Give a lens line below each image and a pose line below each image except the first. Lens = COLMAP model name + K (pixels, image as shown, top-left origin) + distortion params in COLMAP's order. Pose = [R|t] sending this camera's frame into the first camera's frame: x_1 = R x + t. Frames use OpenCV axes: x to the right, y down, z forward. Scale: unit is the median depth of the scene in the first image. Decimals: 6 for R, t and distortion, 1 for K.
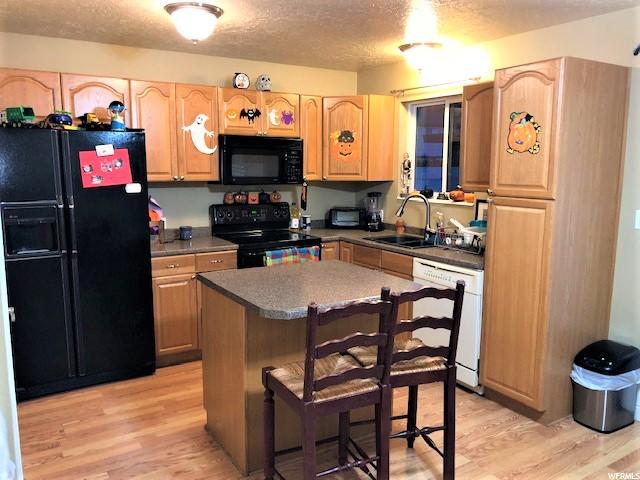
lens RADIAL K [[516.7, 0, 324.1], [0, 516.7, 240.8], [0, 0, 1]] dist [0.020819, -0.017398]
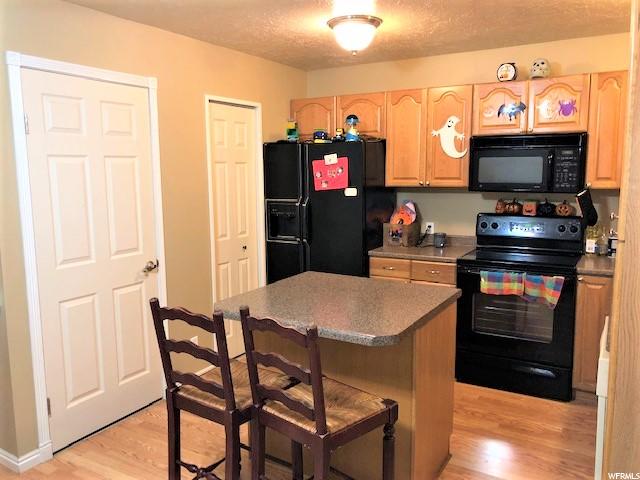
lens RADIAL K [[516.7, 0, 322.5], [0, 516.7, 237.9], [0, 0, 1]] dist [0.020819, -0.017398]
pose [[0.450405, 0.106489, -0.886451, 0.517329], [-0.117539, 0.991293, 0.059362, -0.053075], [0.885054, 0.077455, 0.459000, 0.373780]]
